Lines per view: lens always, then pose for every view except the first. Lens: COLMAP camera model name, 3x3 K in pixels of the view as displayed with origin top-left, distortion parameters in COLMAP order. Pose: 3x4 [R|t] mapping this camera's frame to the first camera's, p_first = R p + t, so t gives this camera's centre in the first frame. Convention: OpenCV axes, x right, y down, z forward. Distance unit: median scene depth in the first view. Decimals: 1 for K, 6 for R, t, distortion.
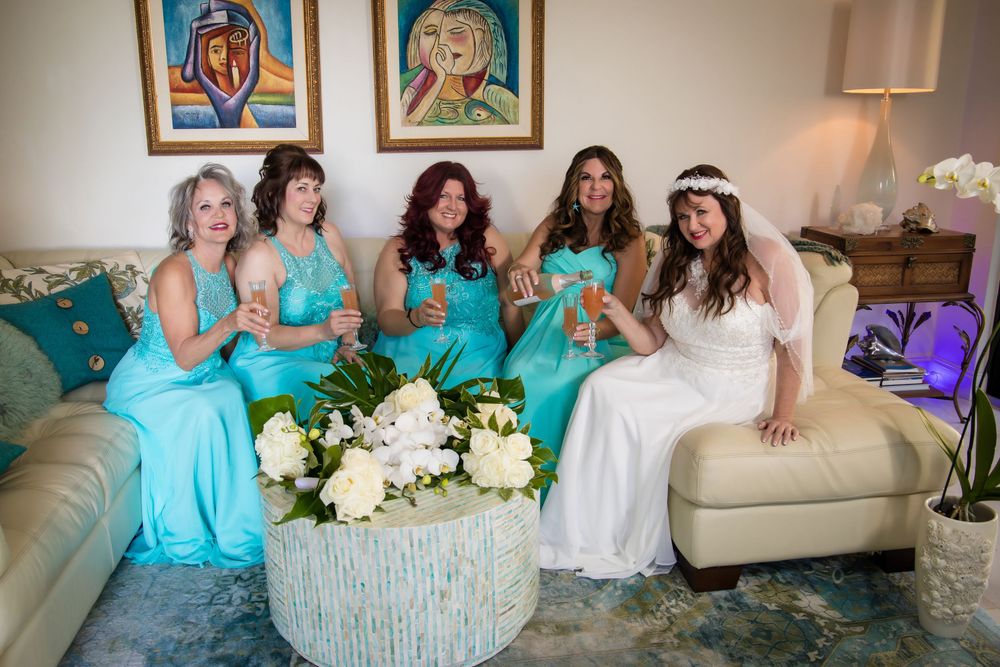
lens RADIAL K [[840.4, 0, 482.2], [0, 840.4, 346.0], [0, 0, 1]] dist [-0.095182, 0.105881]
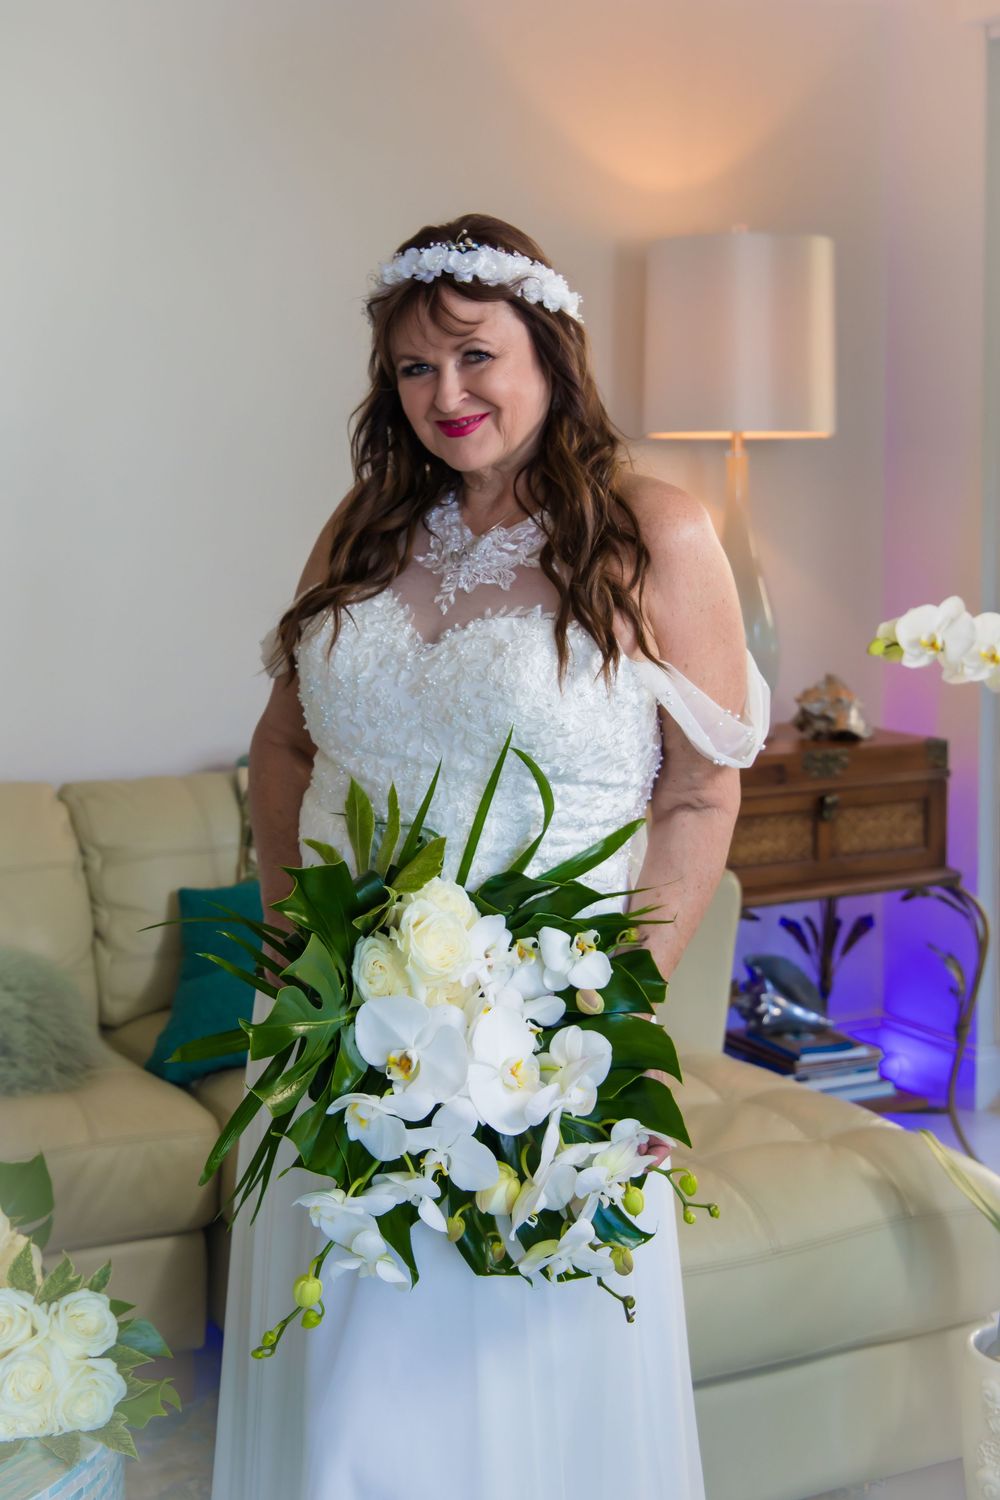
lens RADIAL K [[2295.9, 0, 442.4], [0, 2295.9, 644.5], [0, 0, 1]] dist [0.108033, 0.000000]
pose [[0.938845, -0.029332, 0.343090, -0.103253], [0.090199, 0.982523, -0.162824, -0.003422], [-0.332317, 0.183813, 0.925083, -0.104118]]
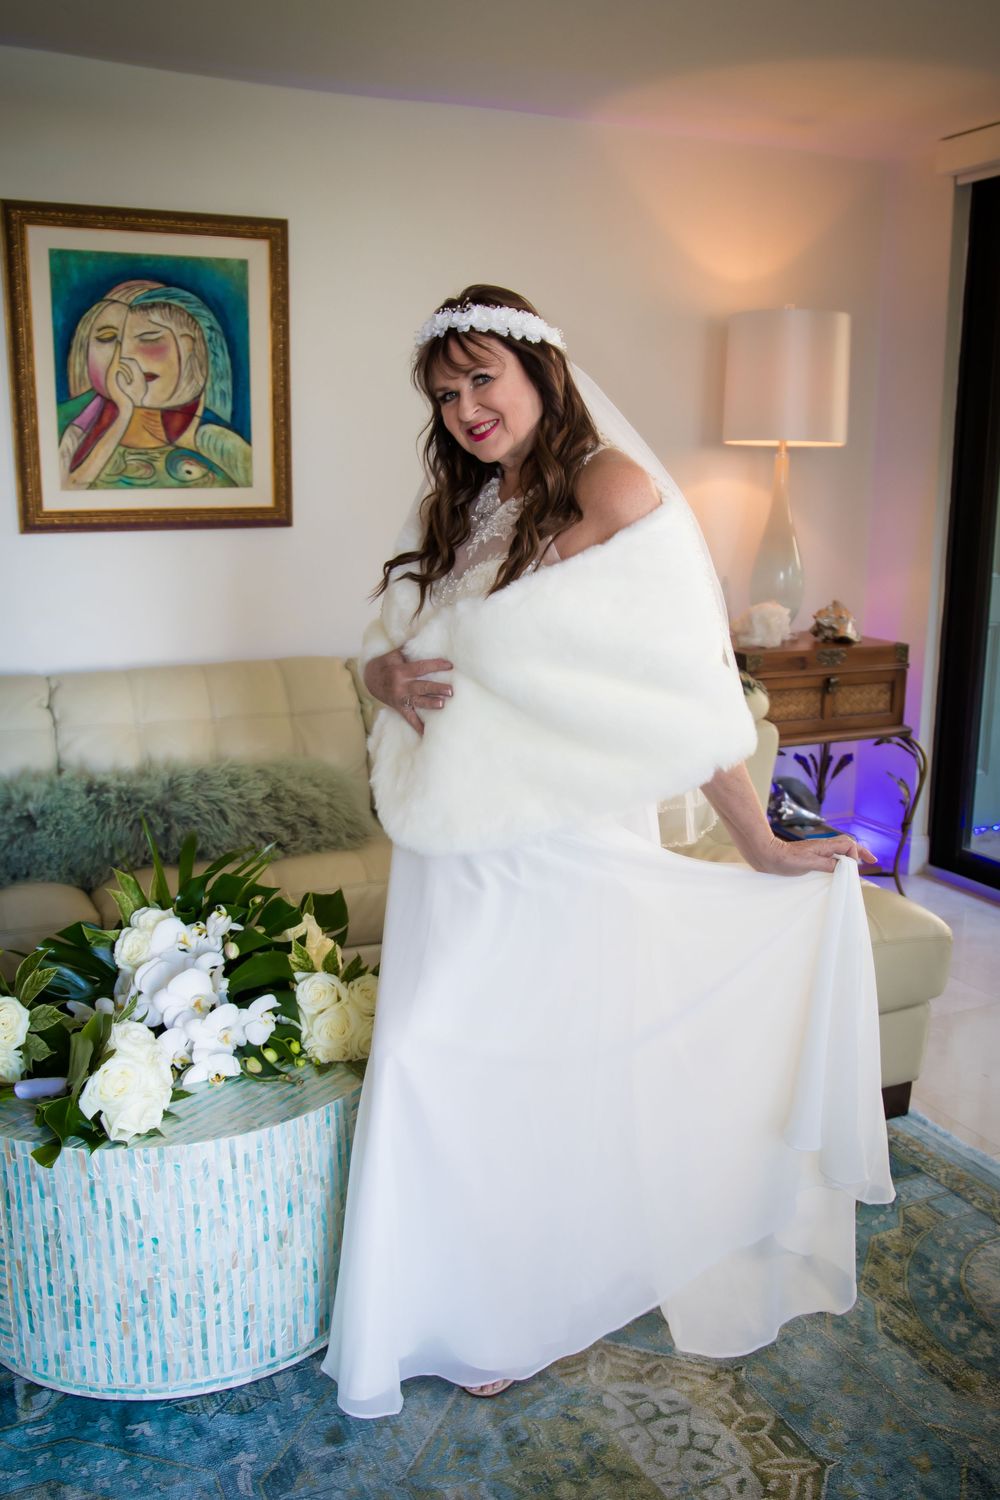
lens RADIAL K [[1392.8, 0, 515.2], [0, 1392.8, 771.9], [0, 0, 1]] dist [-0.058560, 0.011860]
pose [[0.951191, -0.050680, 0.304413, -0.101260], [0.063446, 0.997466, -0.032185, -0.006592], [-0.302011, 0.049928, 0.951996, -0.042567]]
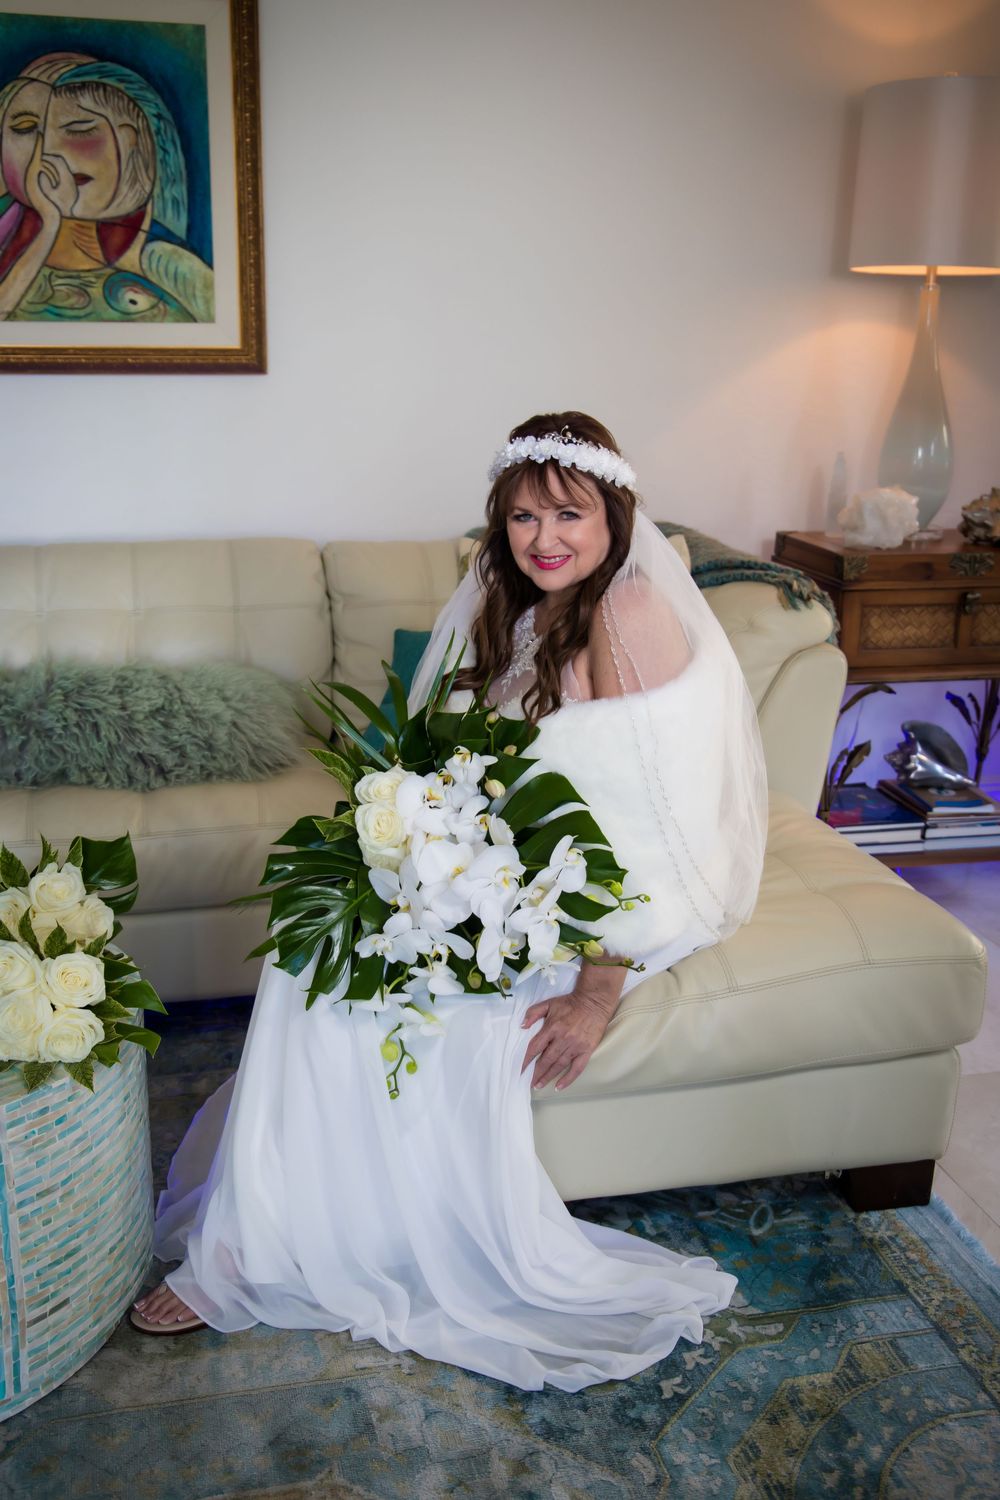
lens RADIAL K [[1618.8, 0, 485.7], [0, 1618.8, 748.1], [0, 0, 1]] dist [0.036457, 0.000000]
pose [[0.995283, -0.000513, 0.097011, 0.115927], [0.000539, 1.000000, -0.000240, -0.009480], [-0.097011, 0.000291, 0.995283, 0.010215]]
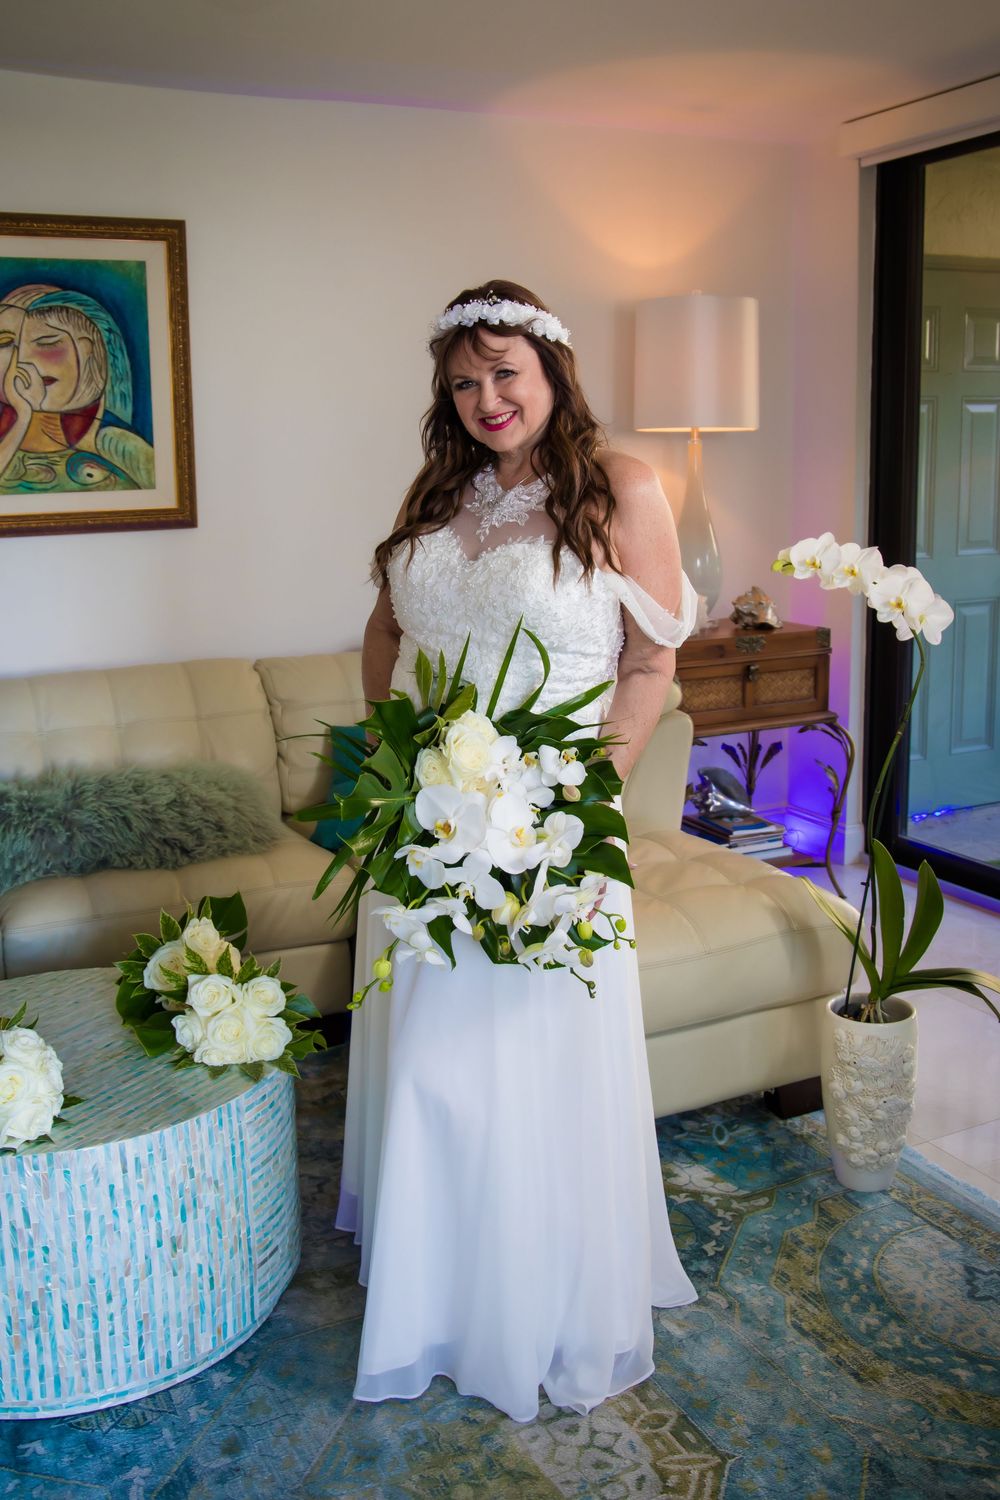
lens RADIAL K [[1476.8, 0, 490.5], [0, 1476.8, 692.1], [0, 0, 1]] dist [-0.031992, 0.000000]
pose [[0.944878, -0.060164, 0.321846, -0.086581], [0.092094, 0.992124, -0.084909, -0.000458], [-0.314203, 0.109869, 0.942977, -0.096127]]
